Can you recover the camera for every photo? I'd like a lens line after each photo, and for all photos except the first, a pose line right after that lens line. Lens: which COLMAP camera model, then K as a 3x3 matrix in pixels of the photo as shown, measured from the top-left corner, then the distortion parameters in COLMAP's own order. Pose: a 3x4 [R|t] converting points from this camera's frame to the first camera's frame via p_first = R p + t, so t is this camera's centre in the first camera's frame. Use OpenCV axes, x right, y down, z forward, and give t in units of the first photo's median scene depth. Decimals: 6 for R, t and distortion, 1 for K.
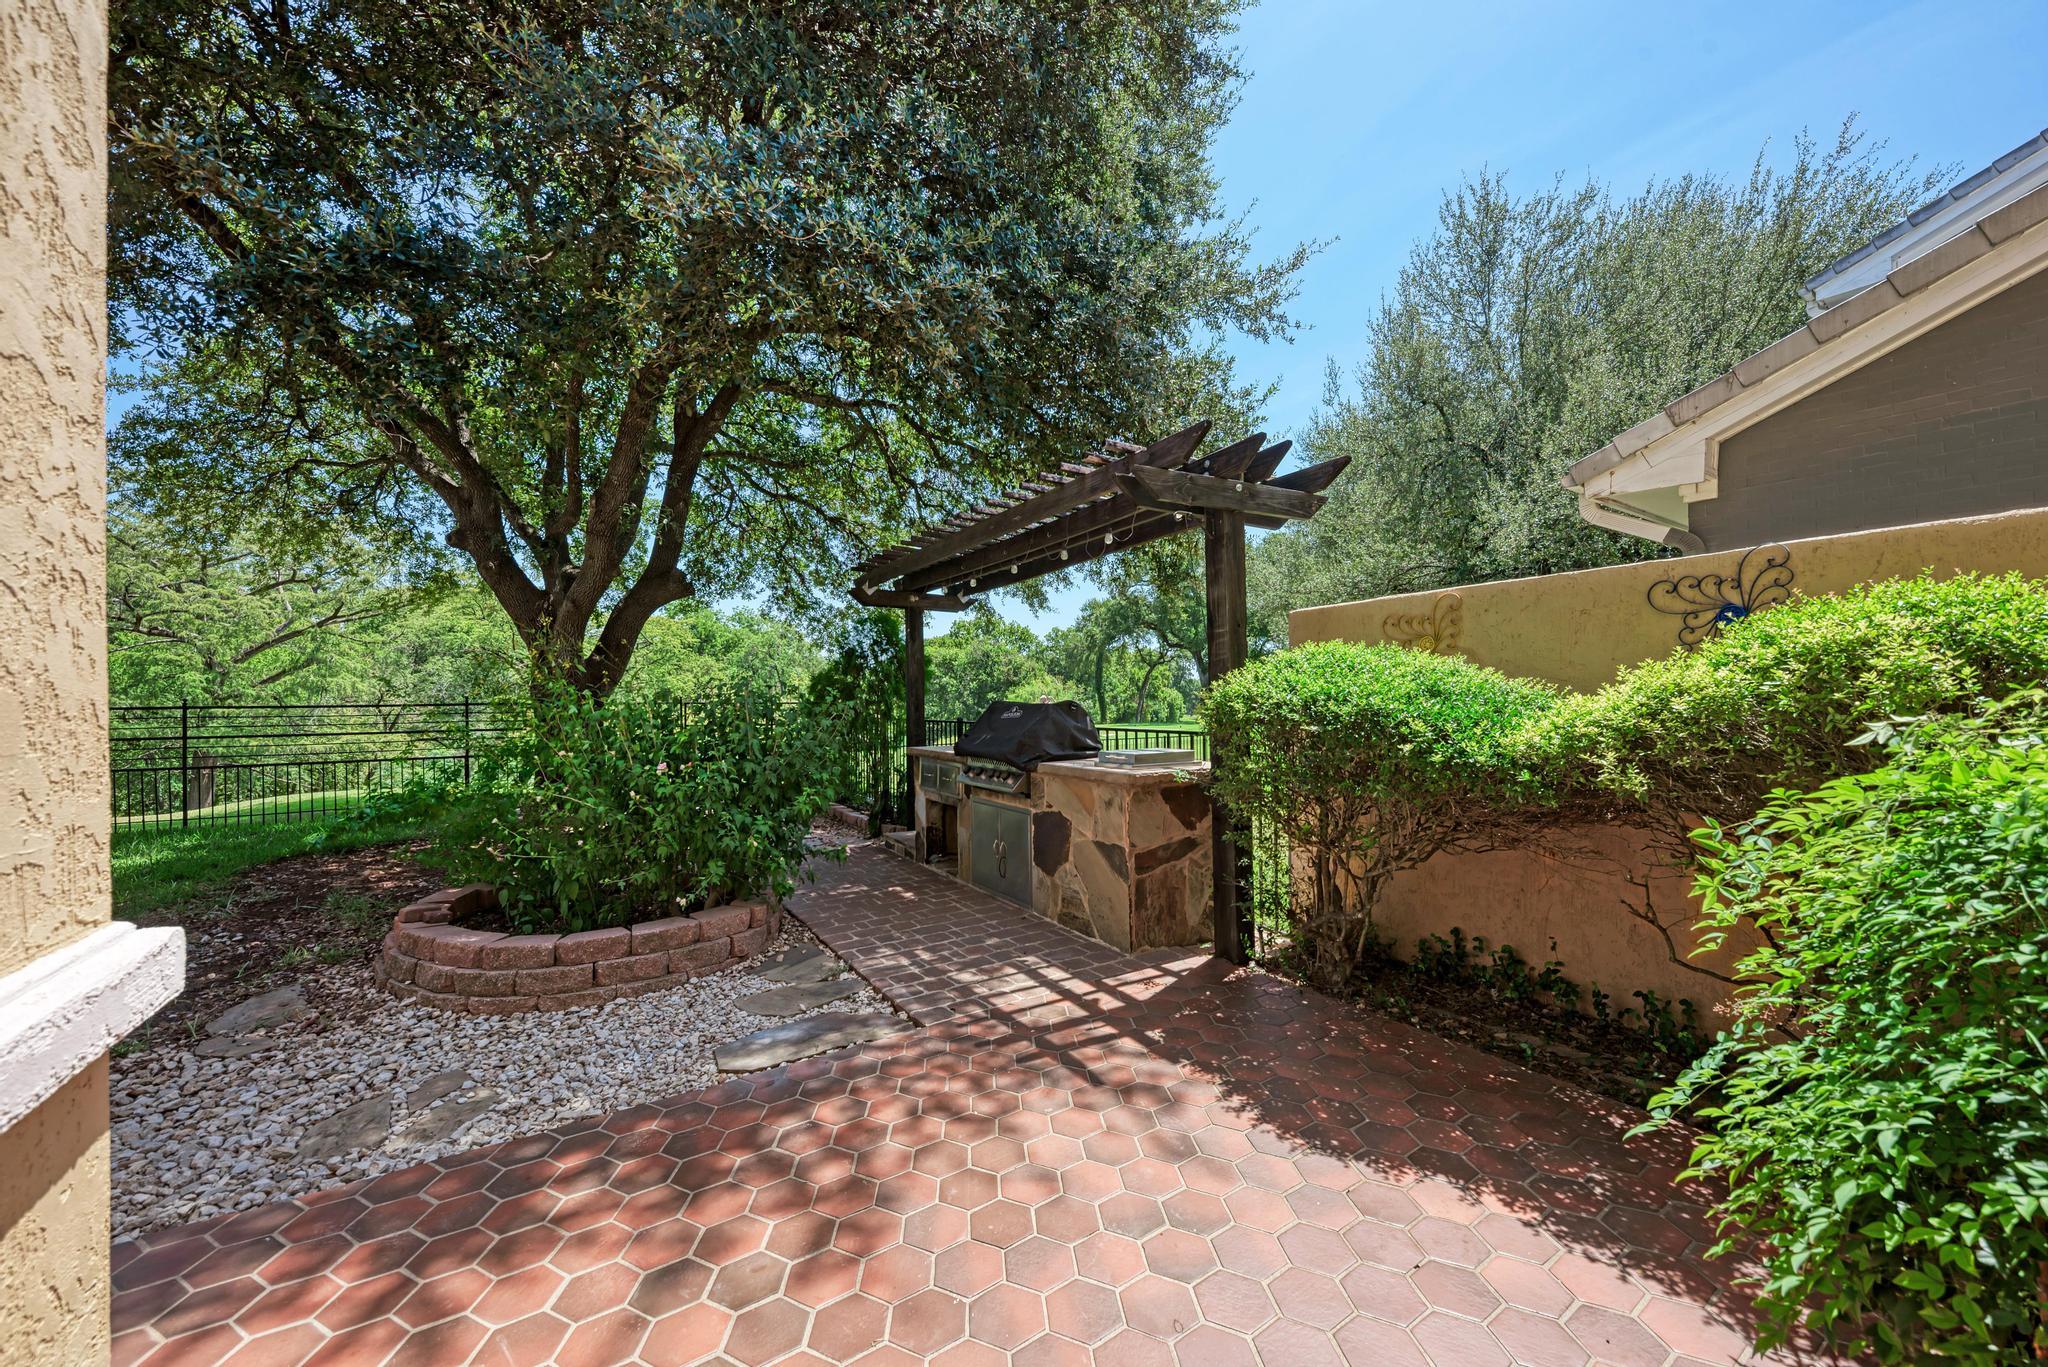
lens RADIAL K [[748.3, 0, 1024.2], [0, 748.3, 694.8], [0, 0, 1]] dist [0.000426, -0.000017]
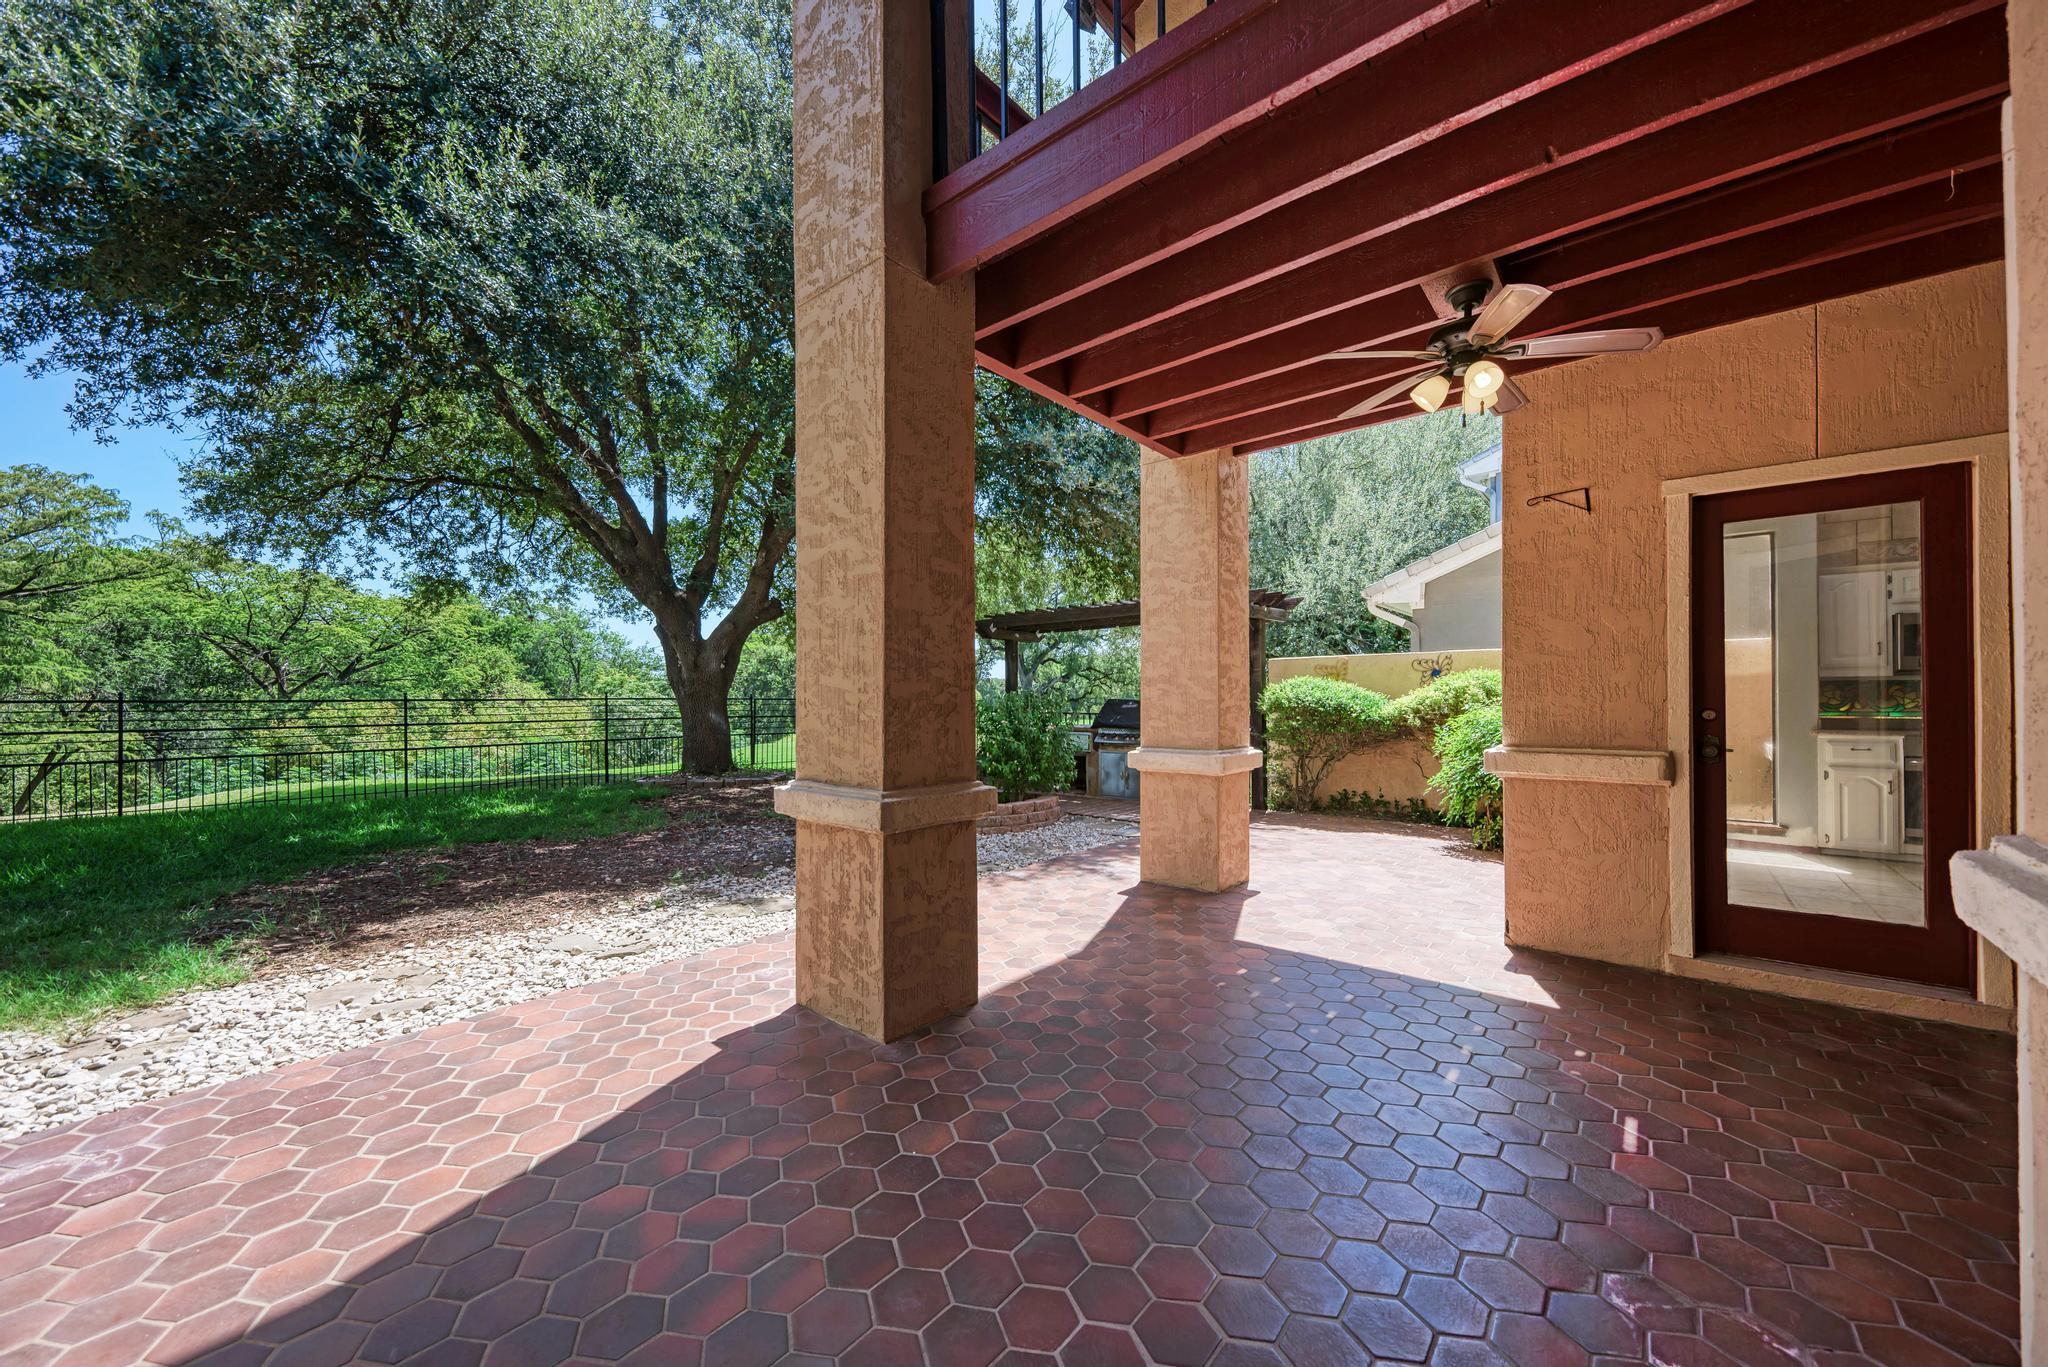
lens RADIAL K [[748.3, 0, 1024.2], [0, 748.3, 694.8], [0, 0, 1]] dist [0.000426, -0.000017]
pose [[0.960128, 0.015054, 0.279156, -1.862327], [-0.014730, 0.999886, -0.003260, 0.019470], [-0.279173, -0.000982, 0.960240, -1.795839]]
